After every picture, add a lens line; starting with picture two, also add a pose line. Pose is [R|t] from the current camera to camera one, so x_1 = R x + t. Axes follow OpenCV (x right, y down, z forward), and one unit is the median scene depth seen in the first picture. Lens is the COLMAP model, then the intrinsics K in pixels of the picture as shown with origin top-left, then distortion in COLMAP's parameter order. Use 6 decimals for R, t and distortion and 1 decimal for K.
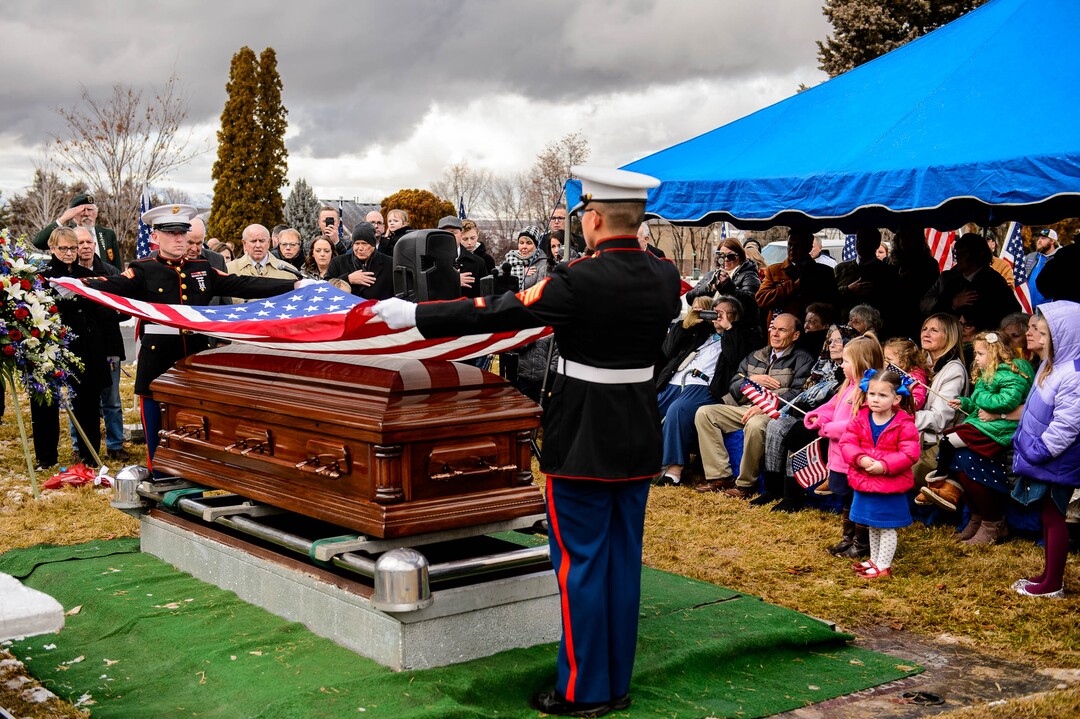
lens RADIAL K [[1229.3, 0, 539.1], [0, 1229.3, 379.8], [0, 0, 1]] dist [0.084713, 0.013577]
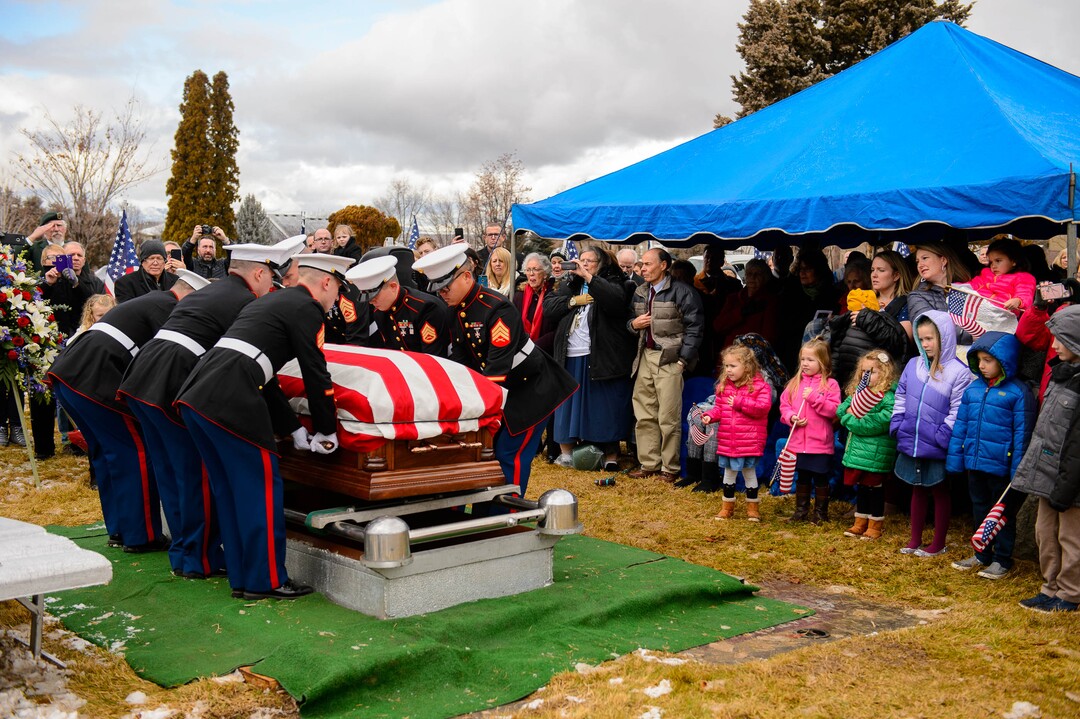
lens RADIAL K [[1229.3, 0, 539.1], [0, 1229.3, 379.8], [0, 0, 1]] dist [0.084713, 0.013577]
pose [[0.998159, -0.003552, 0.060548, -0.022333], [0.004015, 0.999964, -0.007527, 0.008494], [-0.060519, 0.007757, 0.998137, -0.131854]]
